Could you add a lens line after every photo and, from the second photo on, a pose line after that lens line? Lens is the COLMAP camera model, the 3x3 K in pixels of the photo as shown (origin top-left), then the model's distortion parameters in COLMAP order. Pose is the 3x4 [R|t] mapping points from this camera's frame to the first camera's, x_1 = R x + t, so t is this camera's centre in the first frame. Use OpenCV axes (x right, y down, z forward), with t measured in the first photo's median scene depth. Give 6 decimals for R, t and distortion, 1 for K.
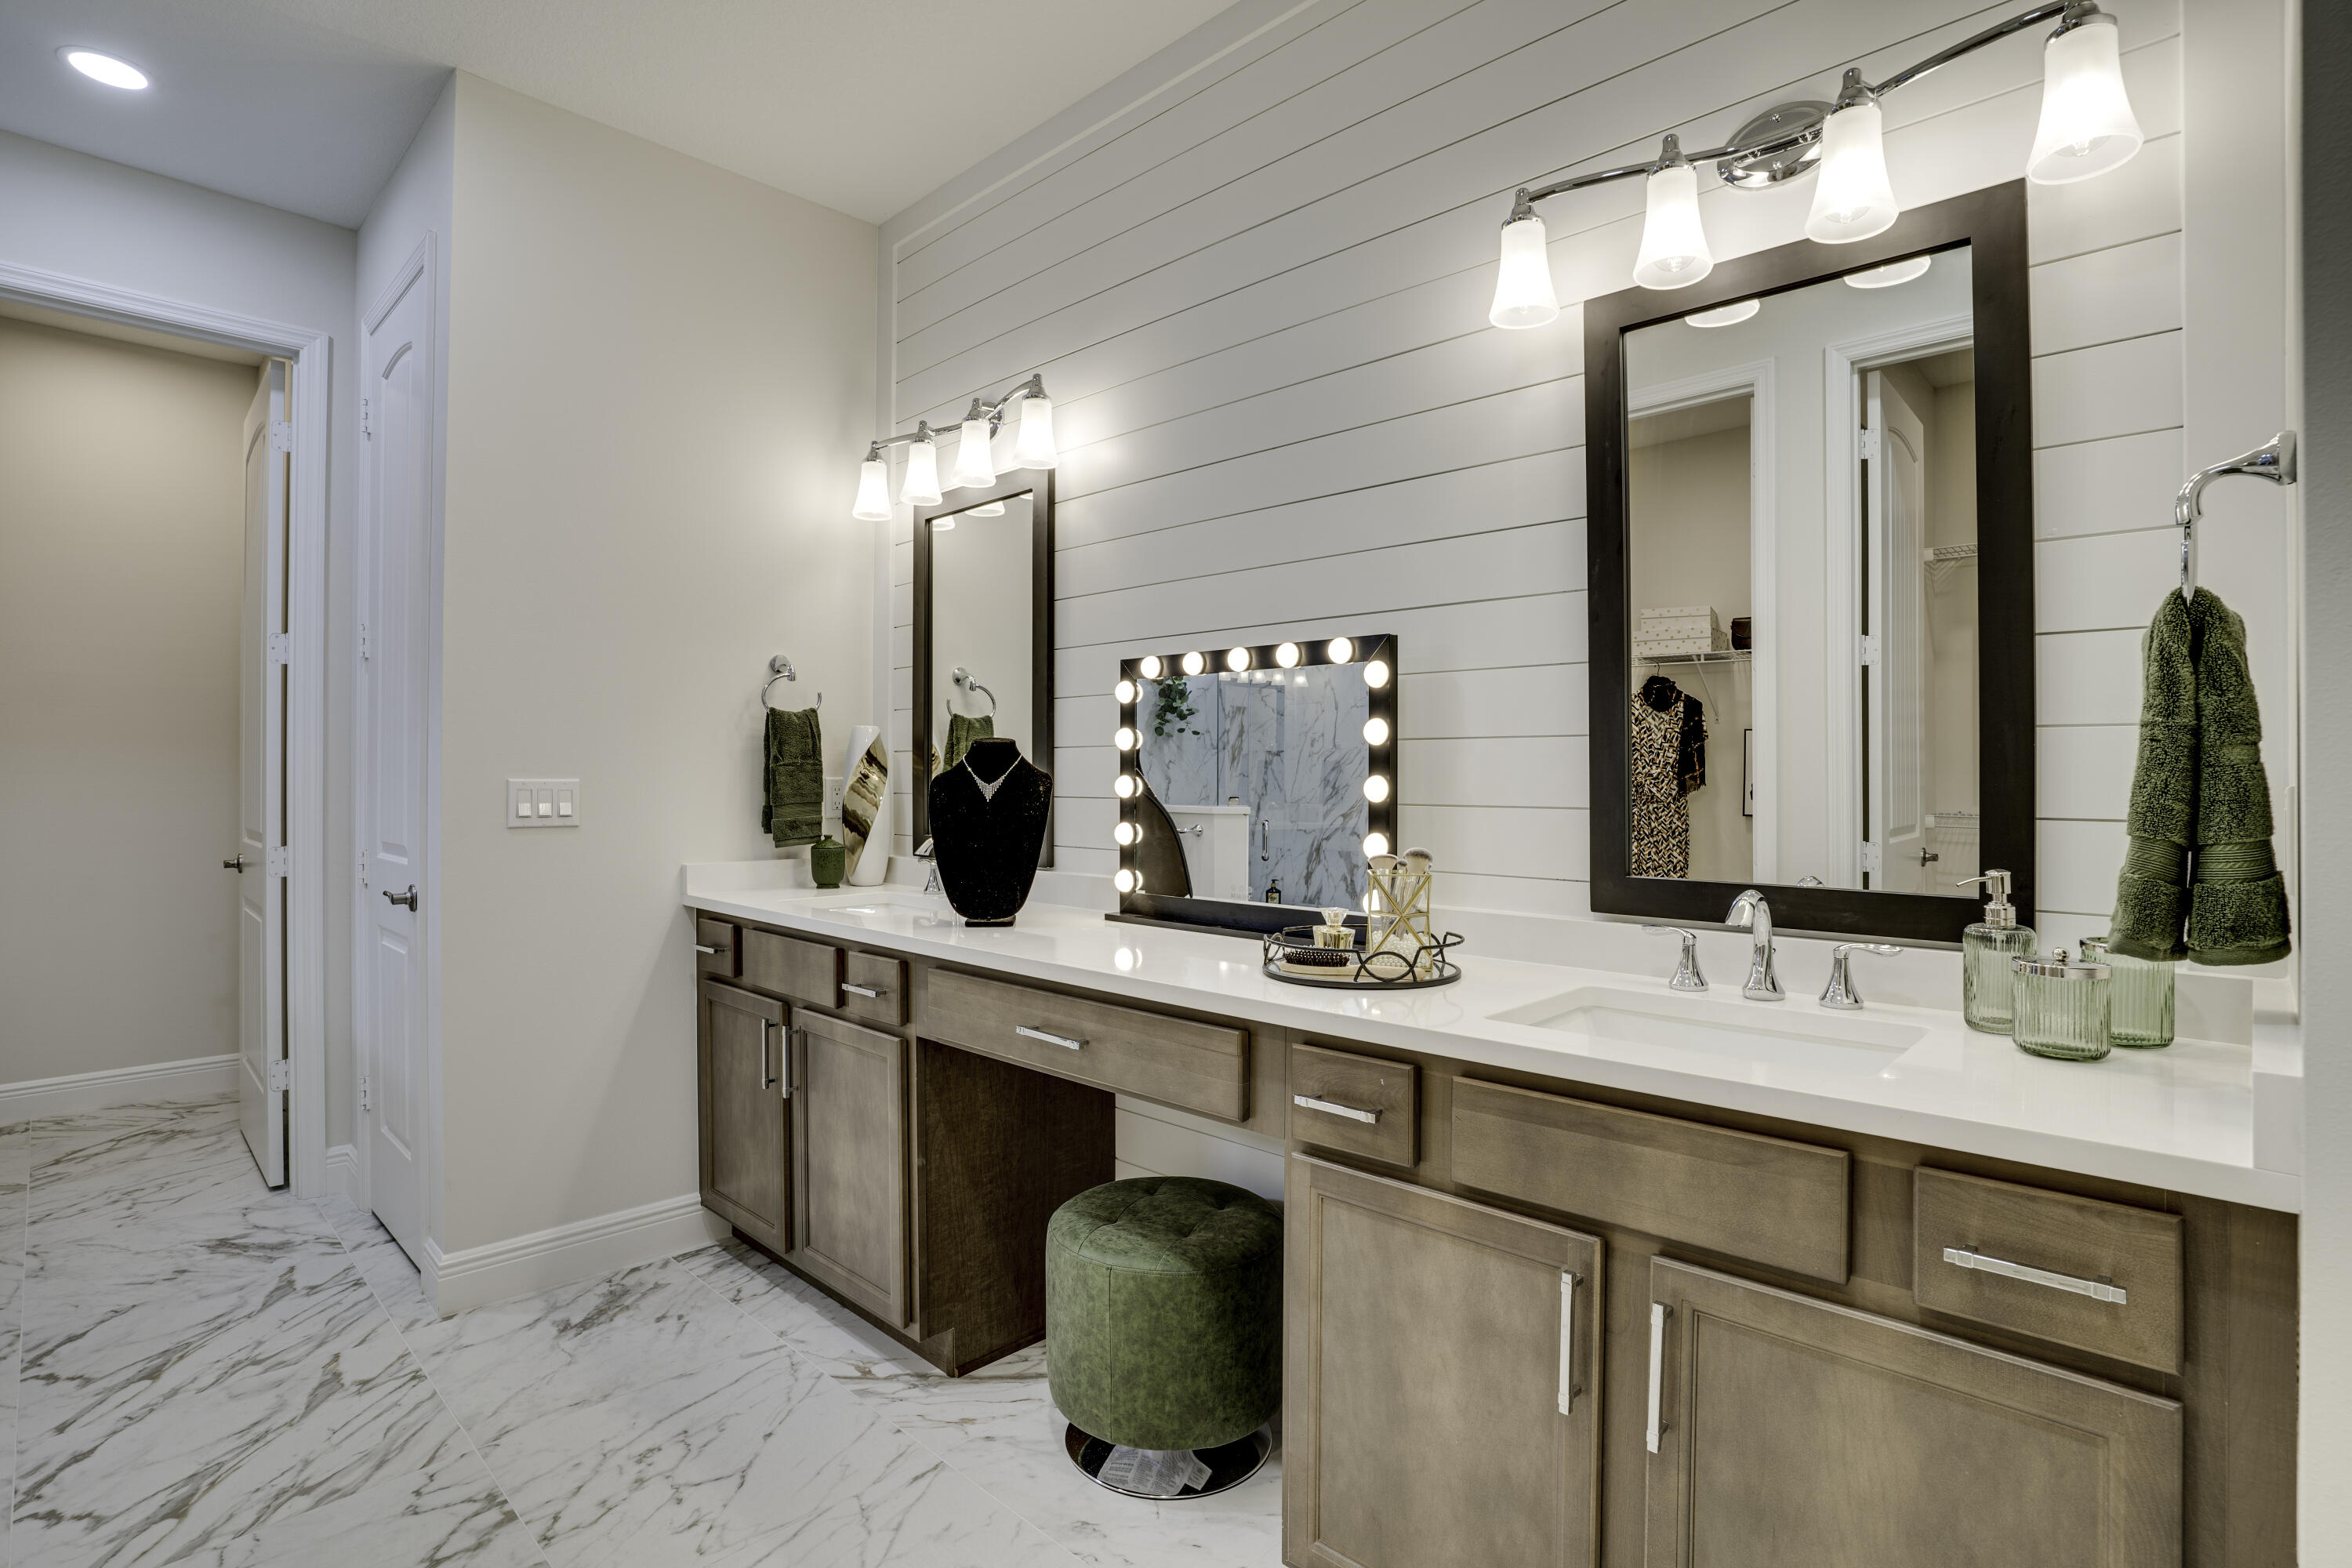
lens RADIAL K [[1139.4, 0, 1176.1], [0, 1139.4, 767.2], [0, 0, 1]] dist [-0.021884, 0.000626]
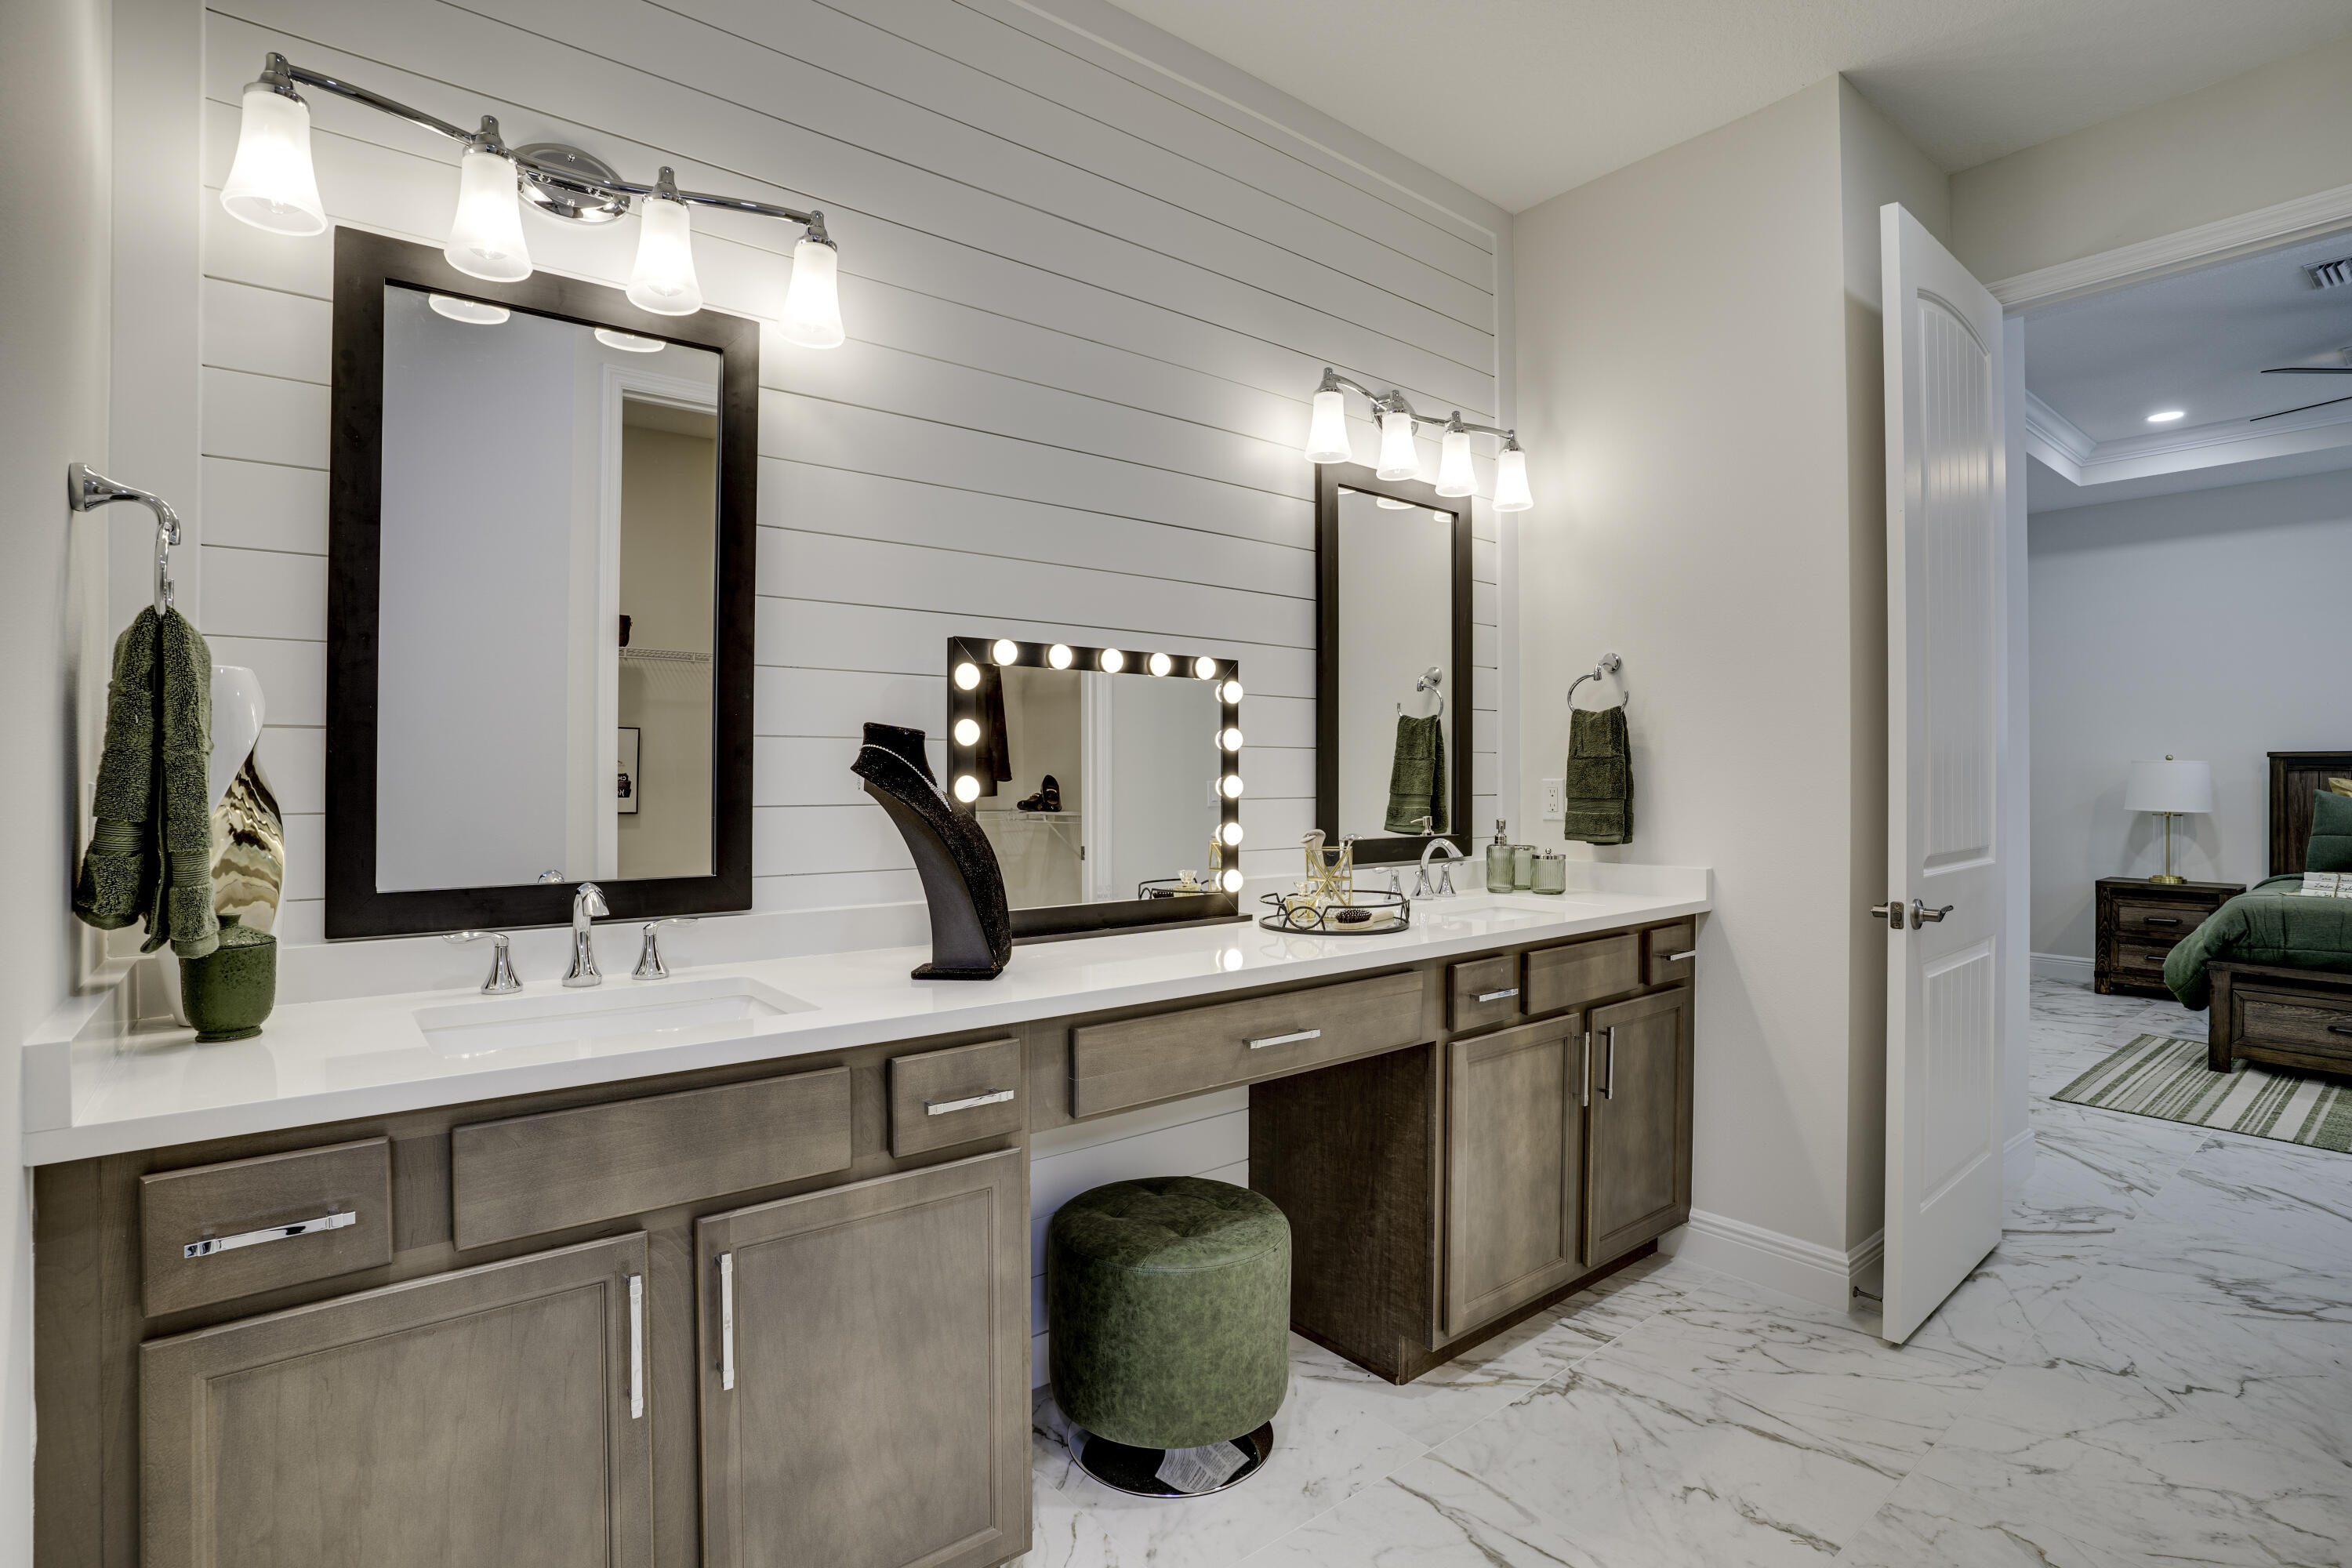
lens RADIAL K [[1061.4, 0, 1079.1], [0, 1061.4, 800.5], [0, 0, 1]] dist [-0.046449, 0.002259]
pose [[0.195158, -0.026571, 0.980412, -0.694596], [-0.003650, 0.999606, 0.027818, 0.002170], [-0.980765, -0.009008, 0.194984, 0.674323]]
